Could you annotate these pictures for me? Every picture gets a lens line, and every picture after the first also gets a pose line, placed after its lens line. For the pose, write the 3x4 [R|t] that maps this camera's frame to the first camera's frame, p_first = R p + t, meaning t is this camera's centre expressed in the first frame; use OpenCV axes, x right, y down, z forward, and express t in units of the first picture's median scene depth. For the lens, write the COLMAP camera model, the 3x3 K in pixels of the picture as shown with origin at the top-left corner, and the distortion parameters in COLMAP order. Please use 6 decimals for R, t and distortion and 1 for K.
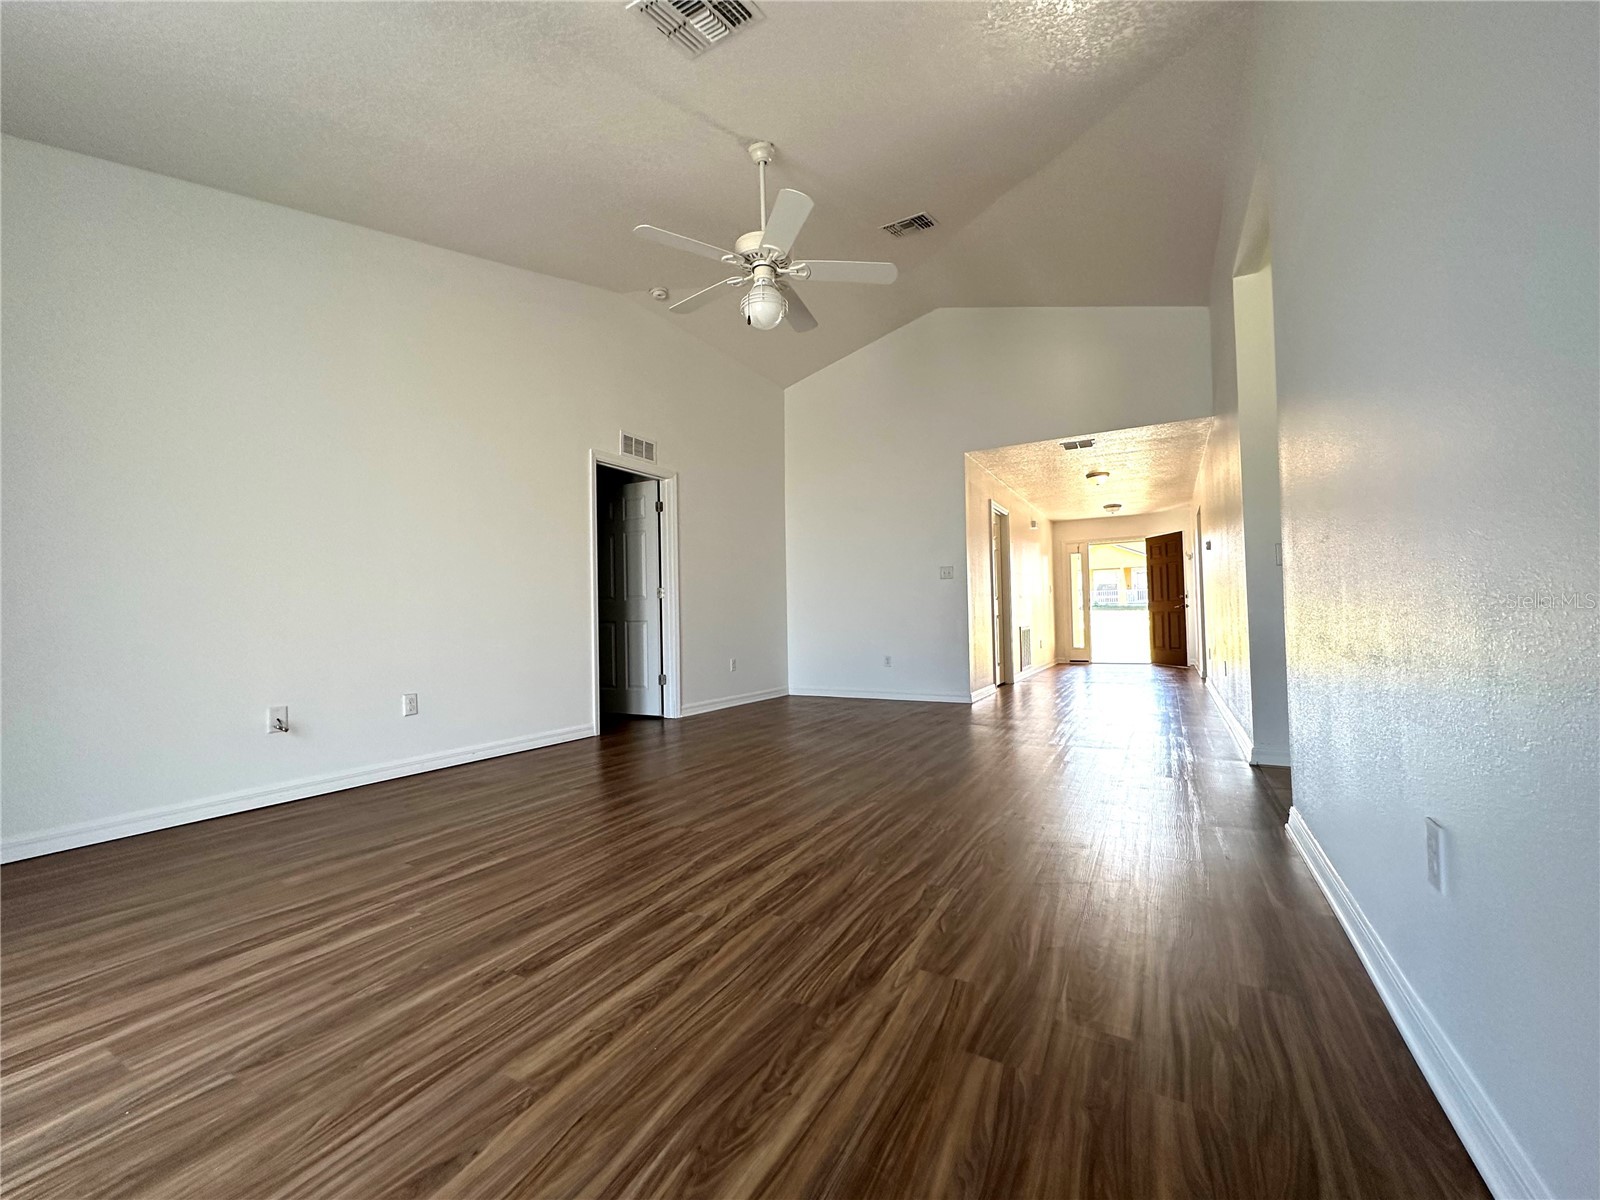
lens RADIAL K [[638.7, 0, 800.2], [0, 638.7, 602.0], [0, 0, 1]] dist [-0.002167, 0.000380]
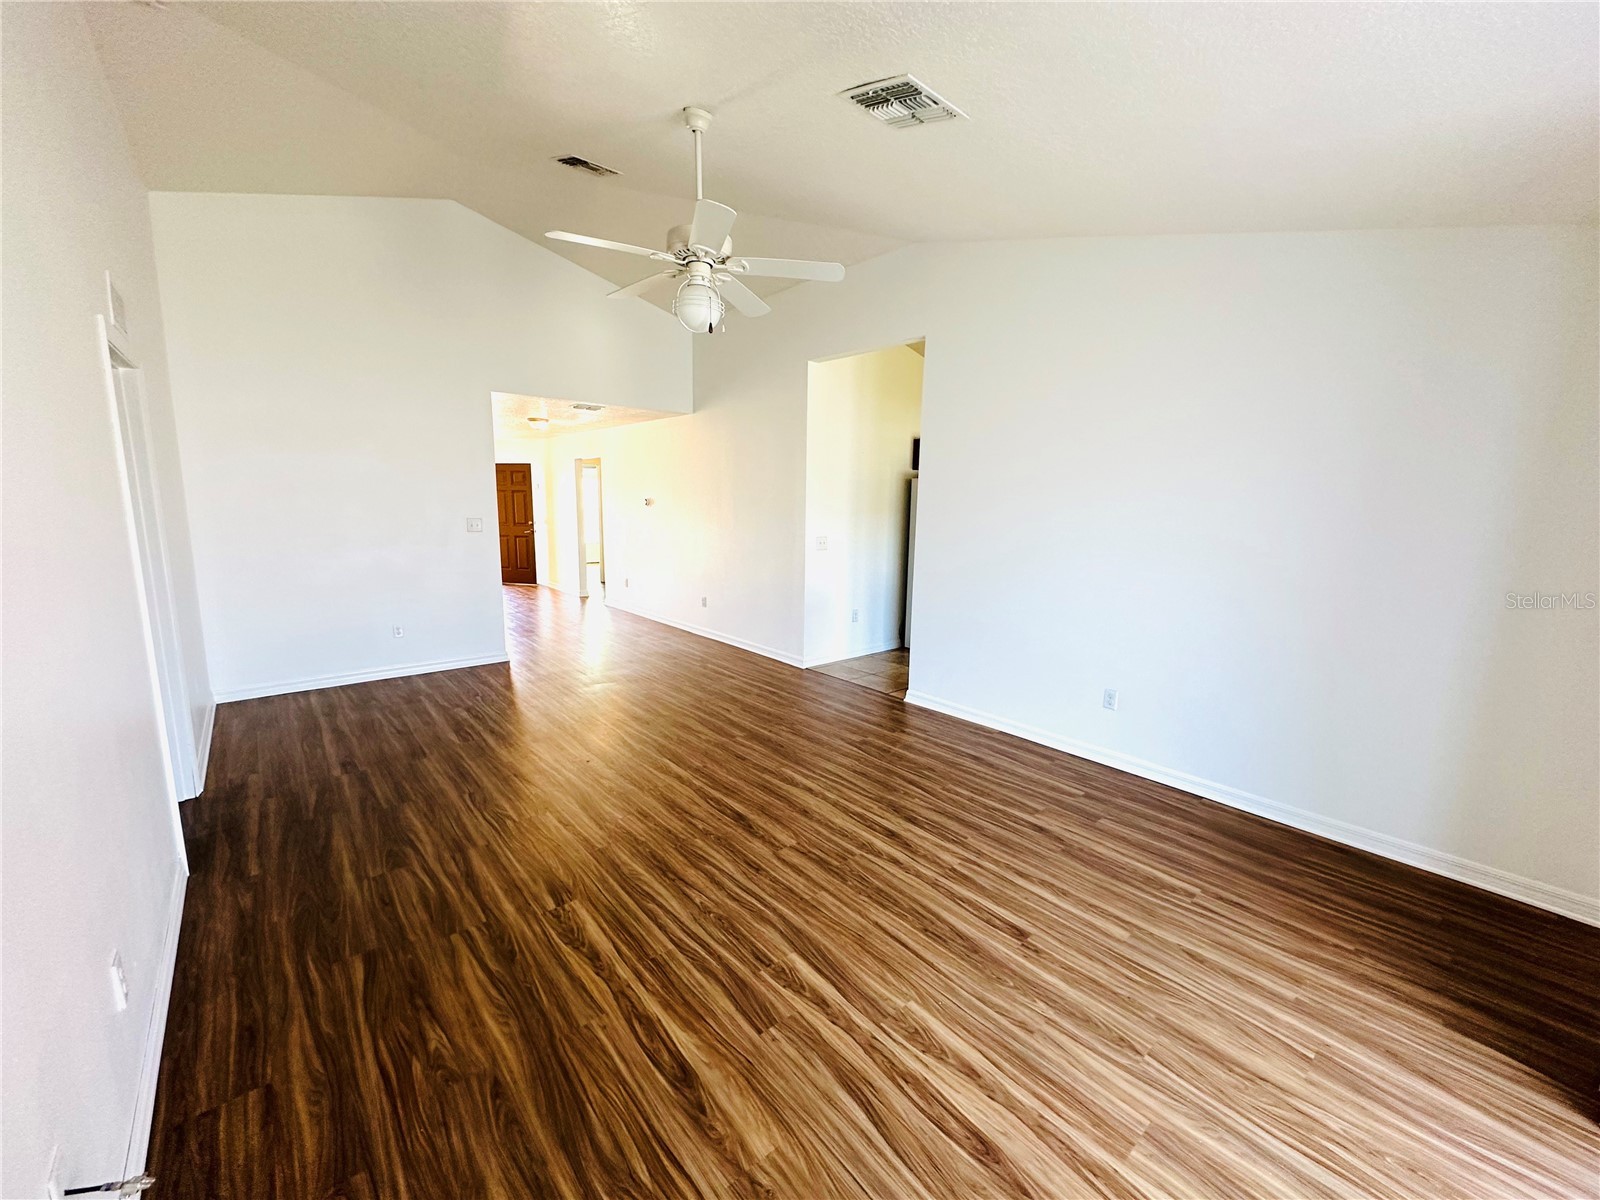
lens RADIAL K [[638.7, 0, 803.0], [0, 638.7, 603.1], [0, 0, 1]] dist [-0.002167, 0.000380]
pose [[0.334469, -0.128701, 0.933577, -1.418231], [-0.046273, 0.987193, 0.152671, -0.291841], [-0.941270, -0.094263, 0.324230, 0.803902]]
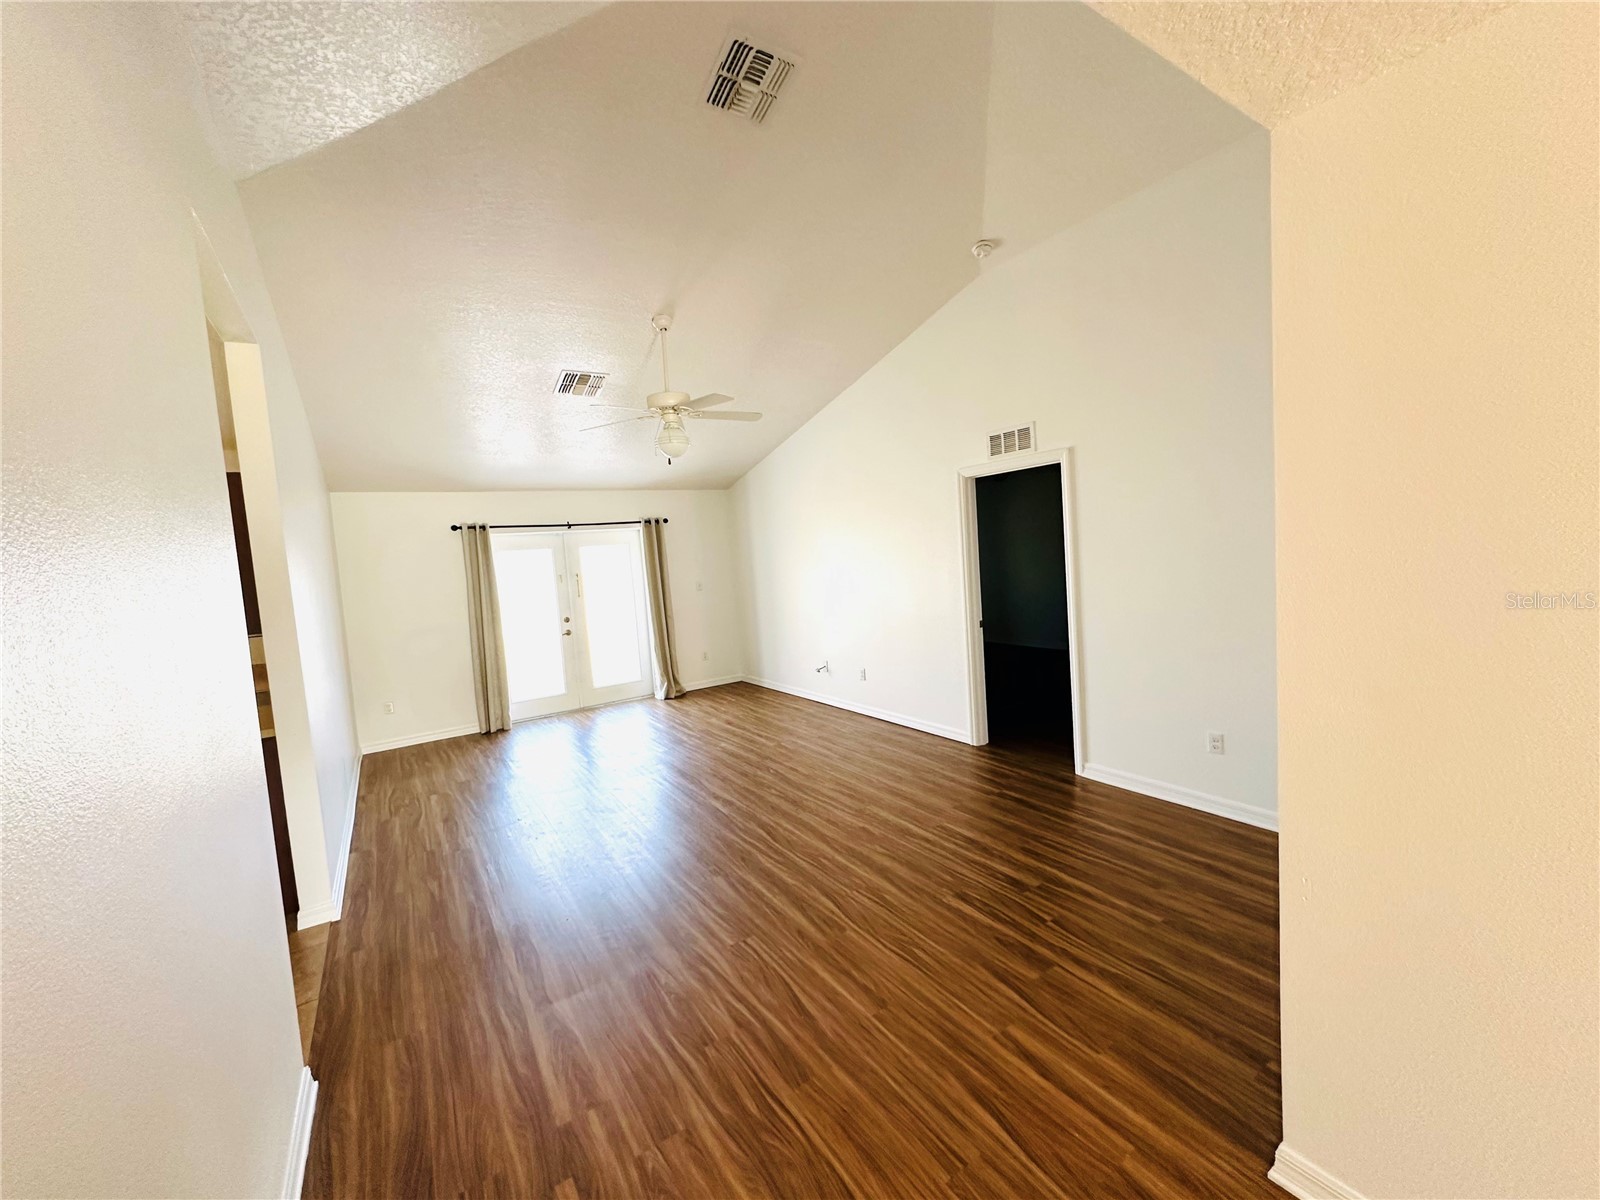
lens RADIAL K [[638.7, 0, 793.5], [0, 638.7, 598.1], [0, 0, 1]] dist [-0.002167, 0.000380]
pose [[-0.464023, 0.115232, -0.878296, 1.627251], [0.101949, 0.991862, 0.076271, -0.324338], [0.879937, -0.054150, -0.471994, 2.853355]]
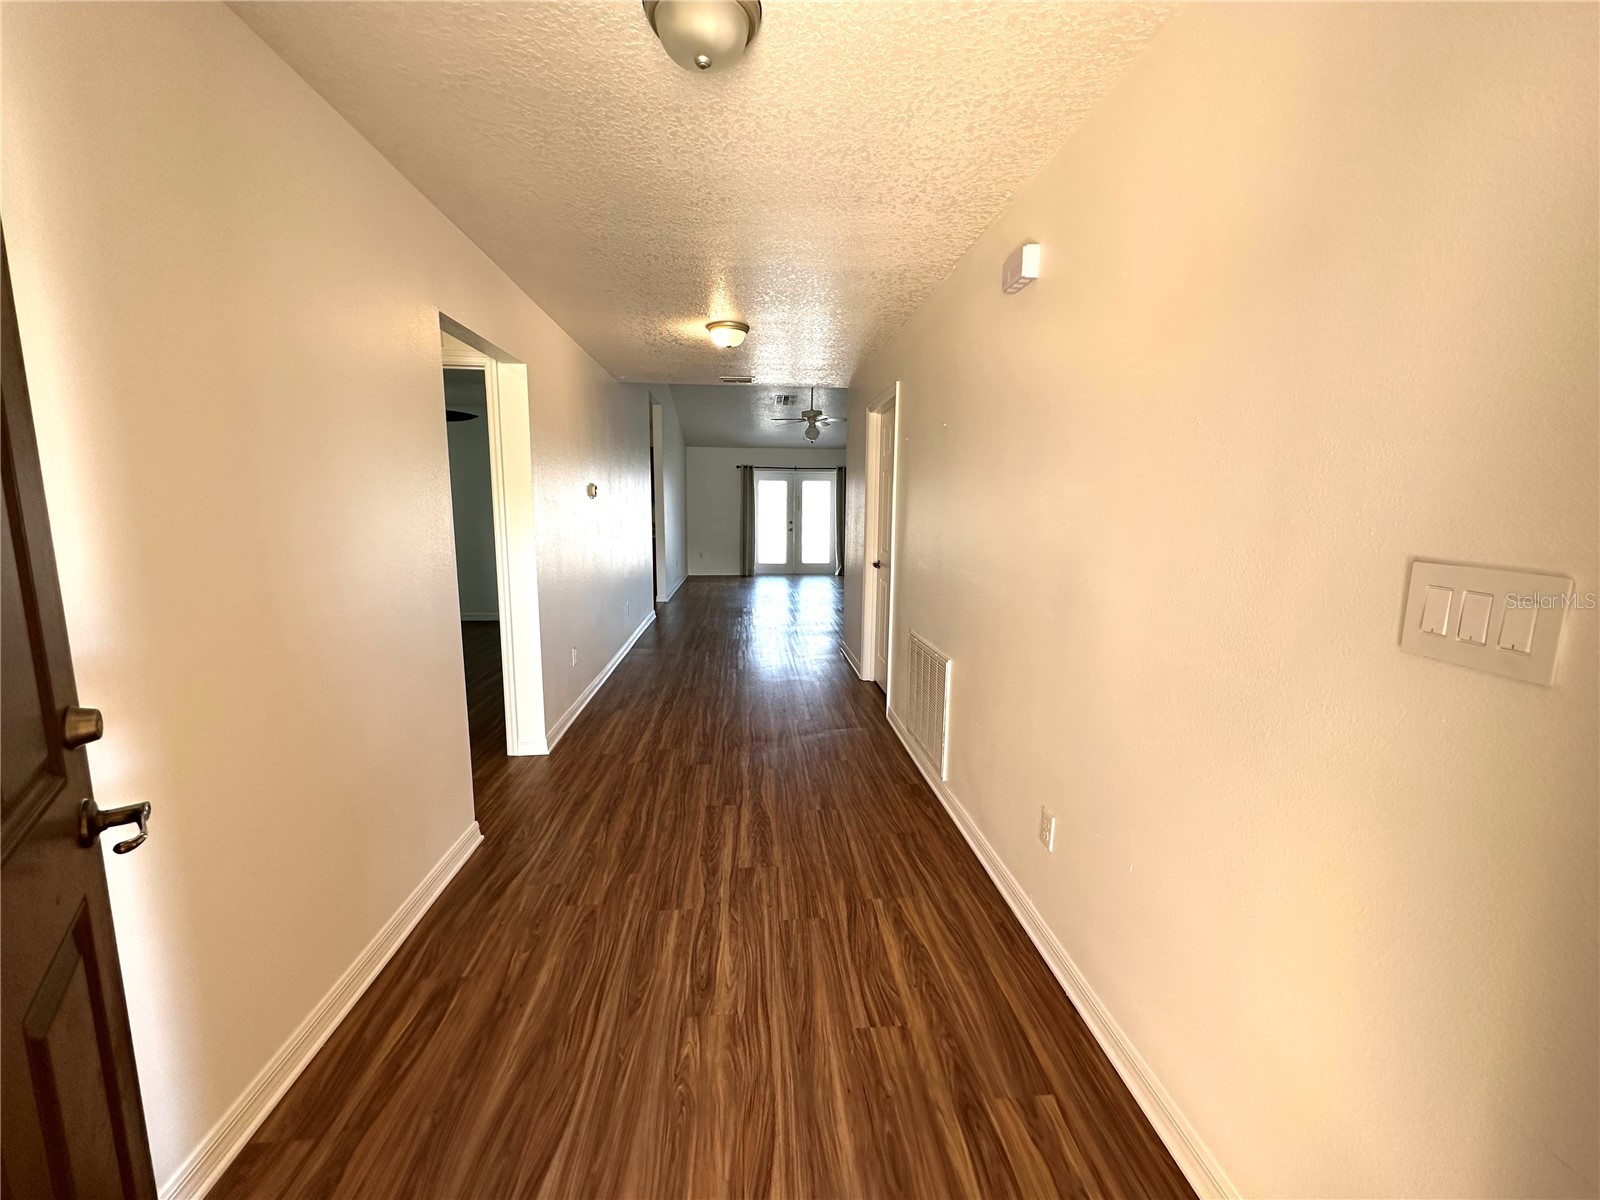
lens RADIAL K [[638.7, 0, 803.0], [0, 638.7, 596.3], [0, 0, 1]] dist [-0.002167, 0.000380]
pose [[-0.824967, 0.092508, -0.557559, 2.586015], [0.021073, 0.990862, 0.133220, -0.178202], [0.564788, 0.098153, -0.819378, 5.322747]]
